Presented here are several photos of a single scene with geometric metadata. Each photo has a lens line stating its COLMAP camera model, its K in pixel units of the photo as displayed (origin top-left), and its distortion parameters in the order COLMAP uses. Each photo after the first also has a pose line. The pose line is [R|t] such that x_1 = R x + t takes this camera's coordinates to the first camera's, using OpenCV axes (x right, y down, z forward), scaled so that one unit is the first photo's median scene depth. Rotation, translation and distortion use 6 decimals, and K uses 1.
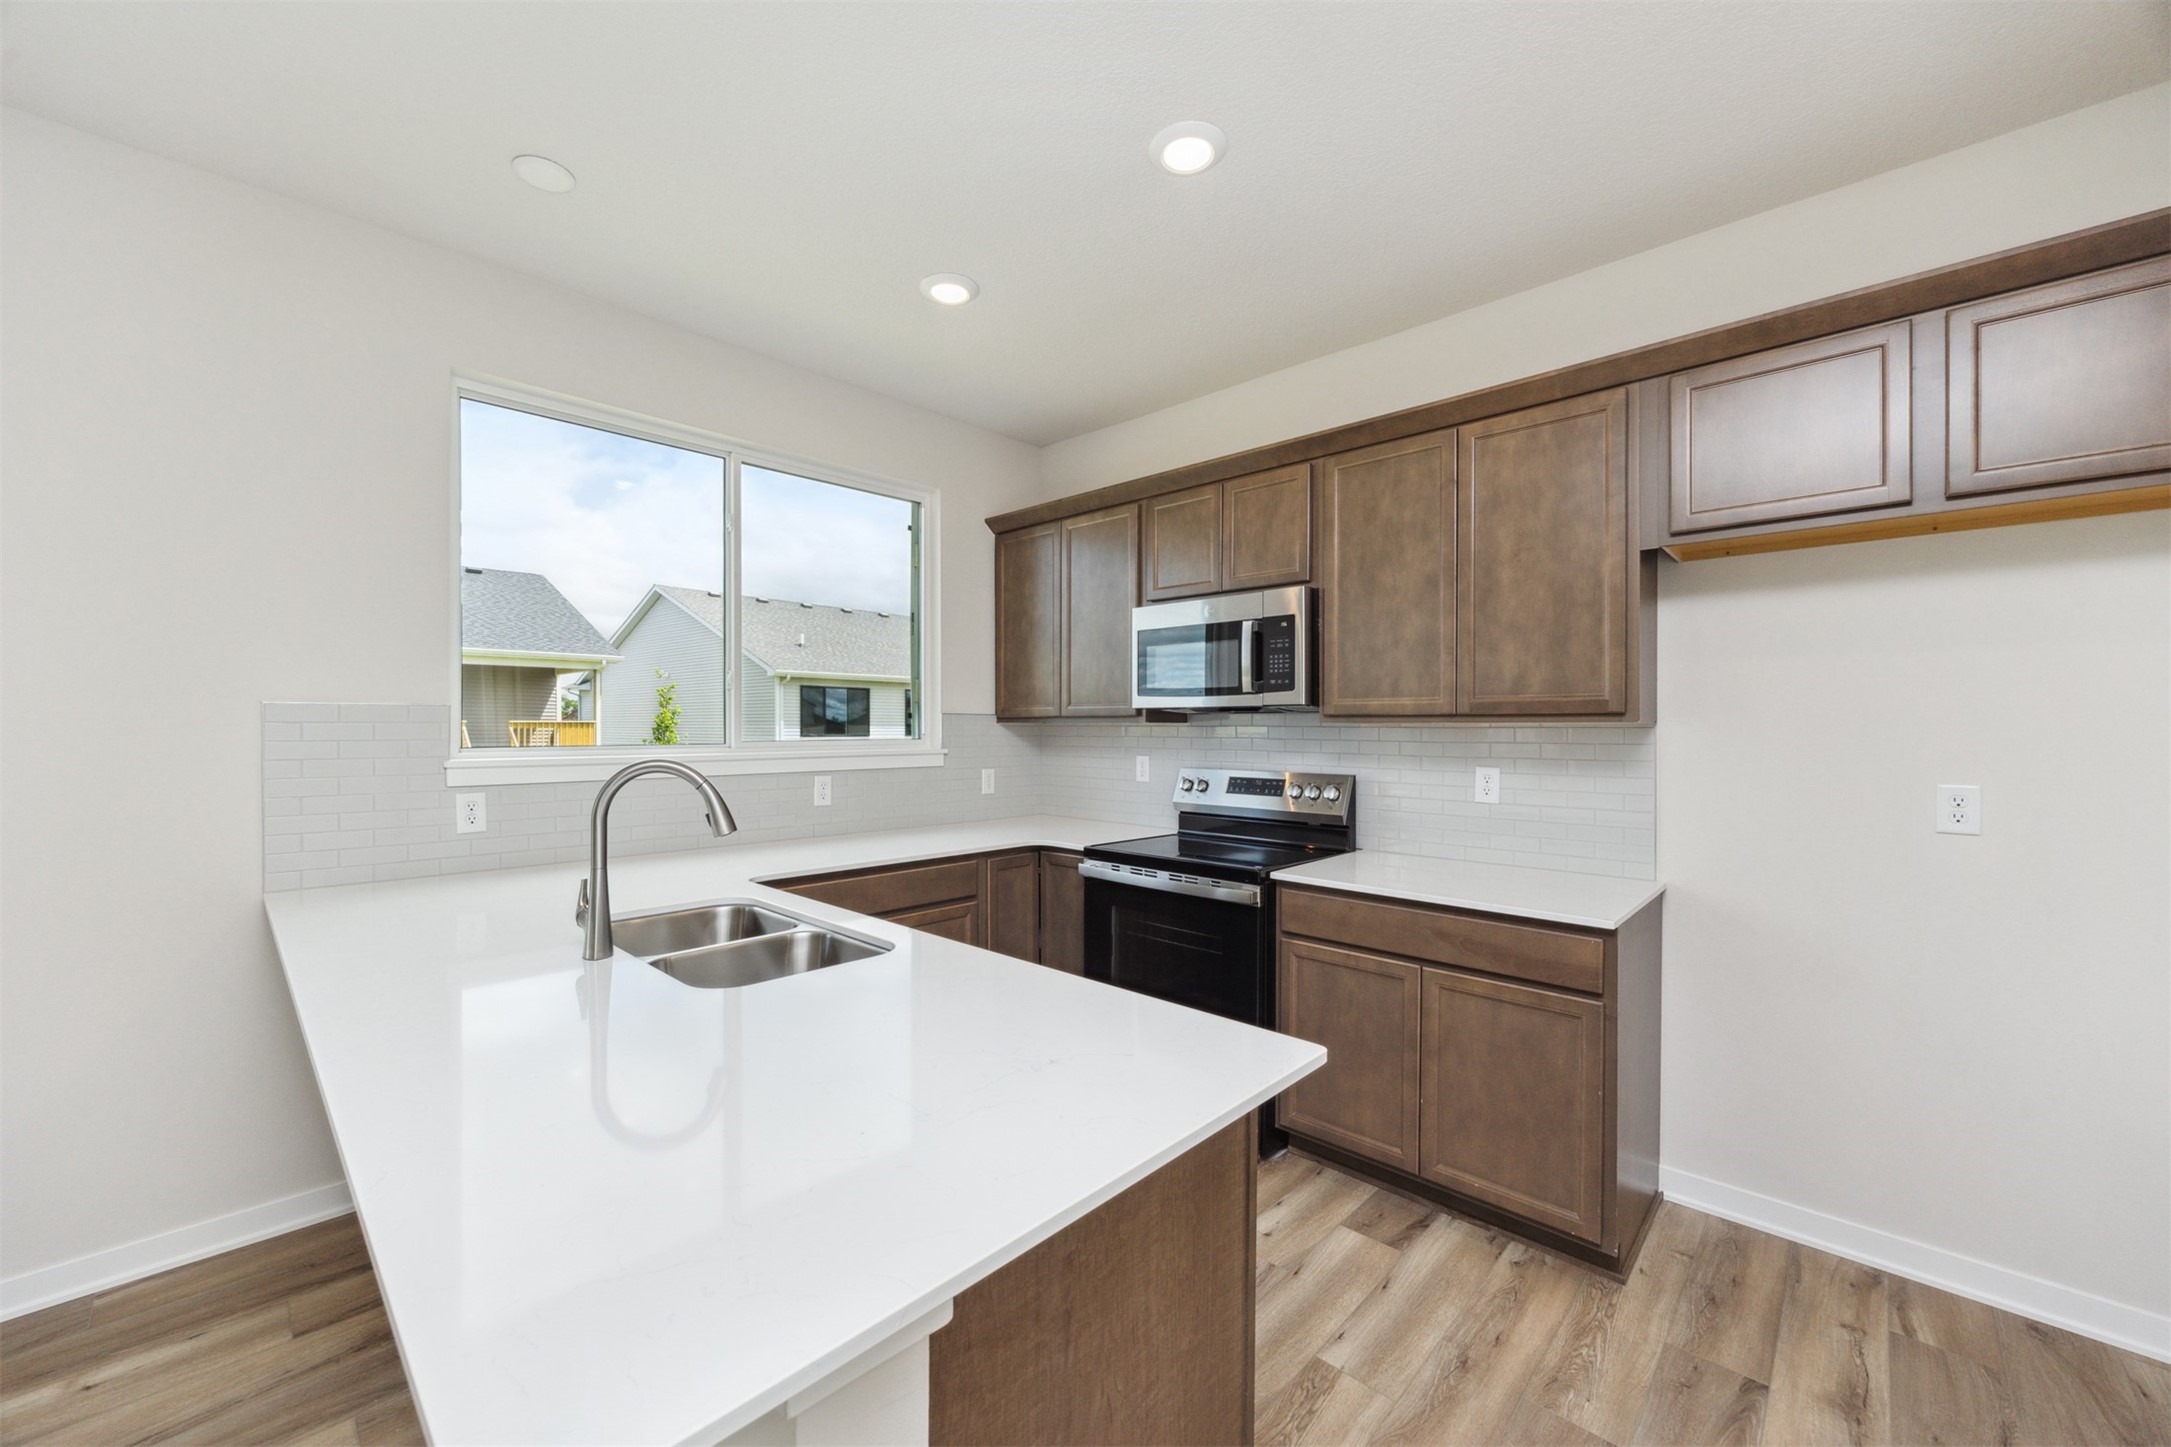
lens RADIAL K [[847.0, 0, 1060.0], [0, 847.0, 733.5], [0, 0, 1]] dist [-0.004779, -0.000128]
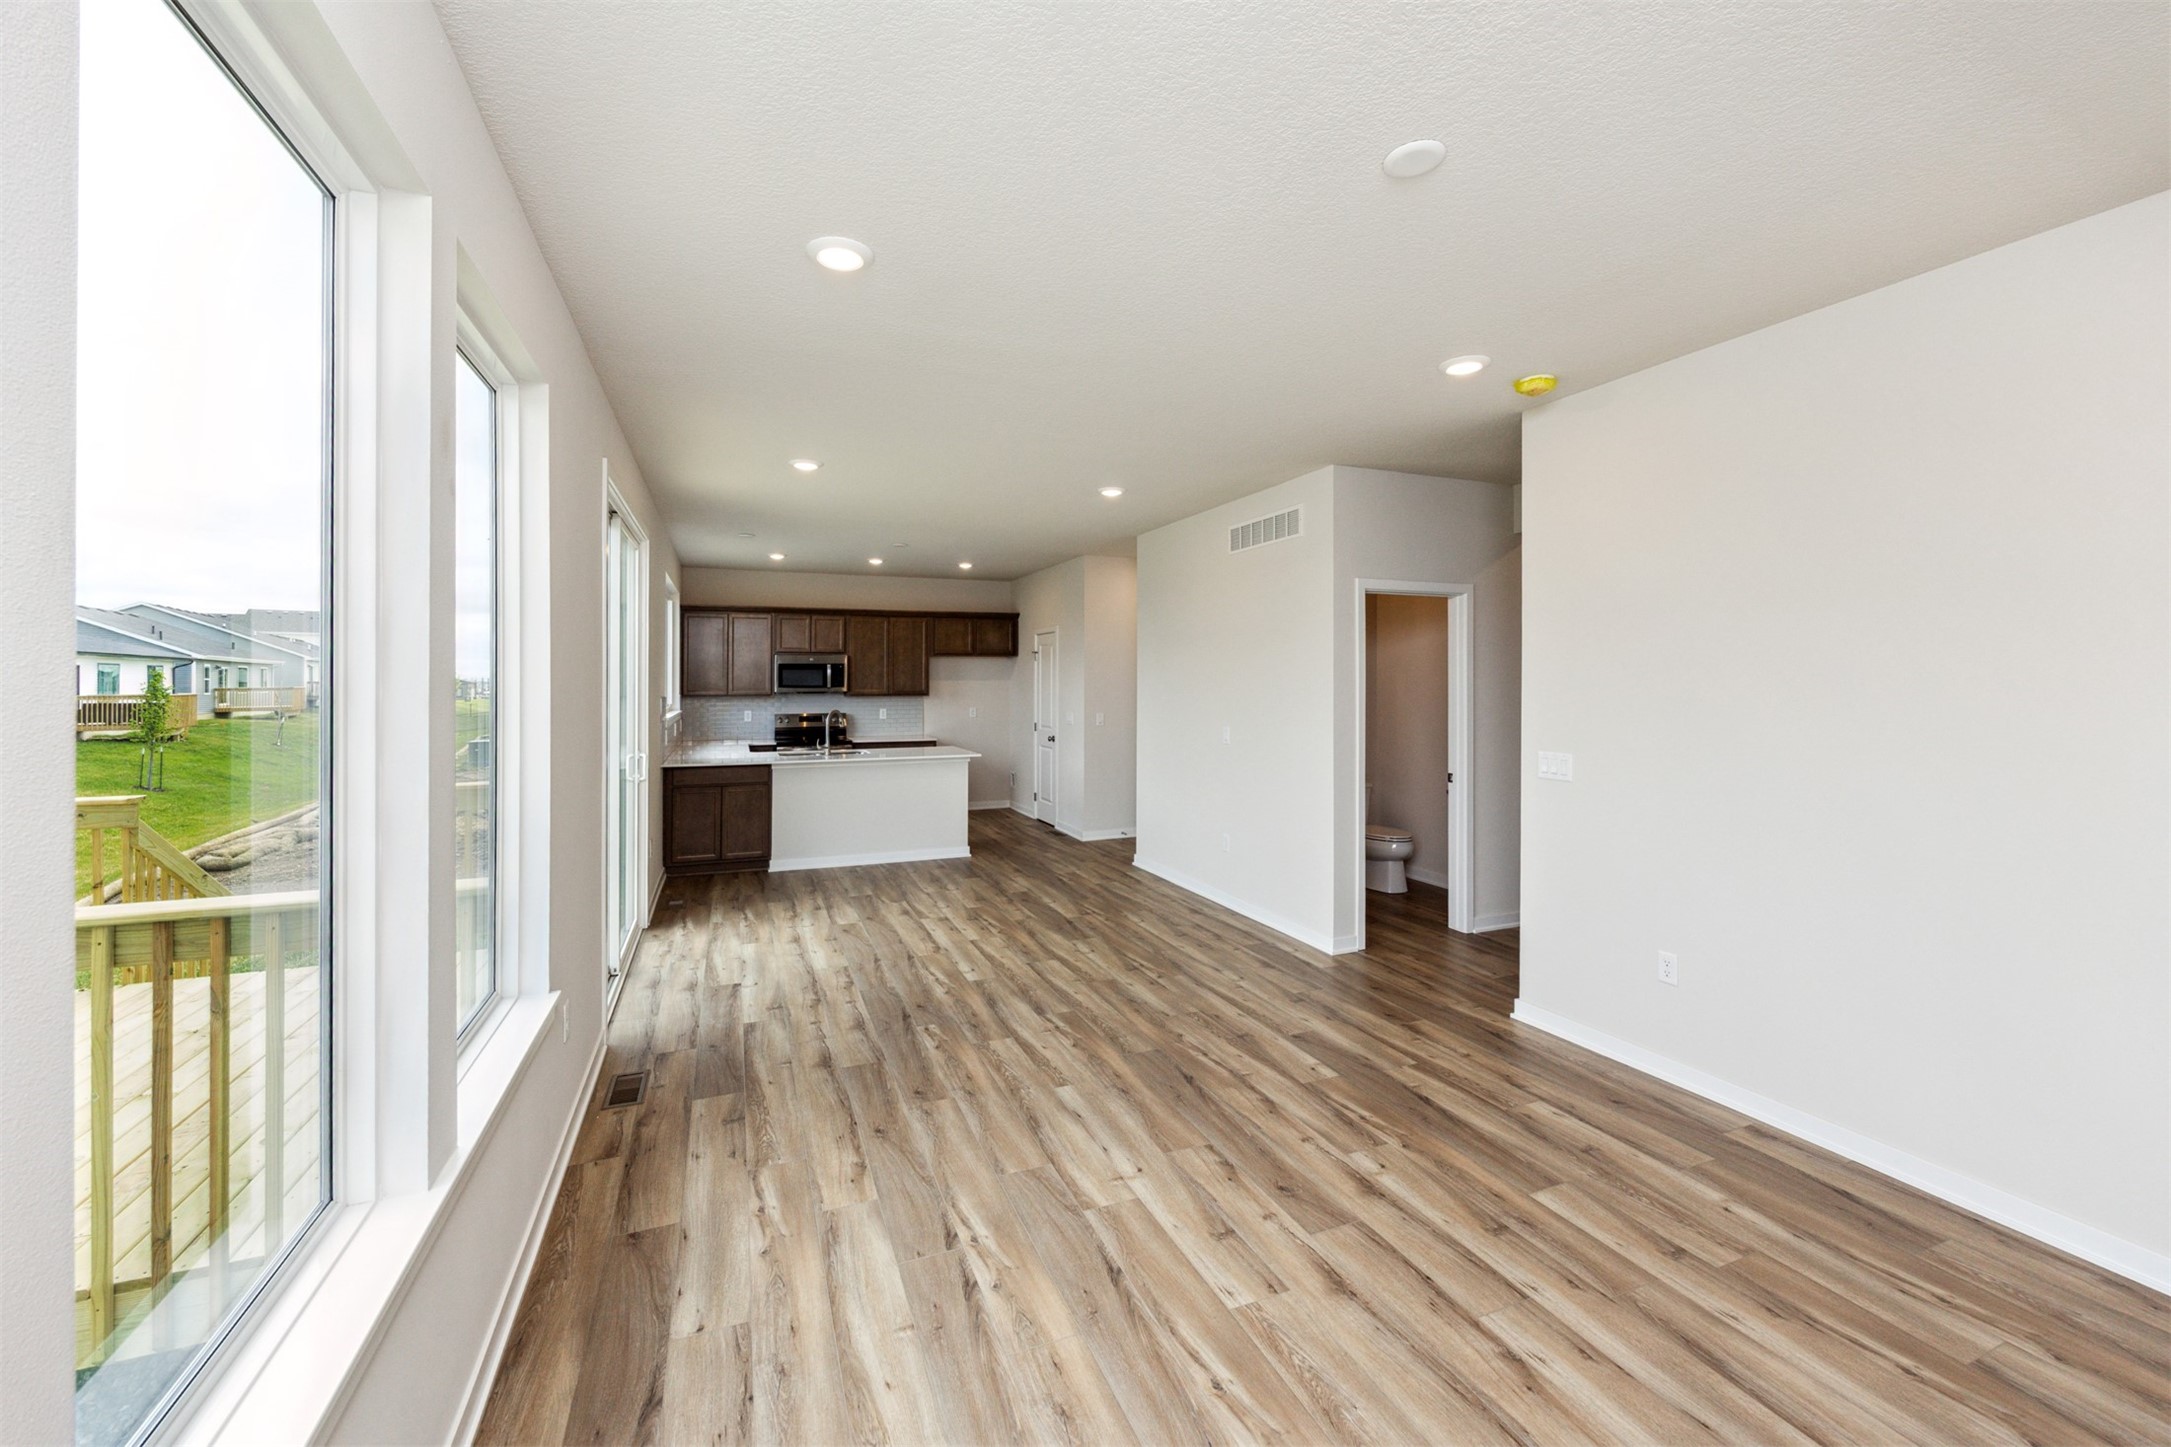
lens RADIAL K [[847.0, 0, 1084.3], [0, 847.0, 686.9], [0, 0, 1]] dist [-0.004779, -0.000128]
pose [[0.375327, -0.007682, 0.926861, -2.248823], [0.011594, 0.999926, 0.003592, -0.048544], [-0.926820, 0.009397, 0.375389, -1.011756]]
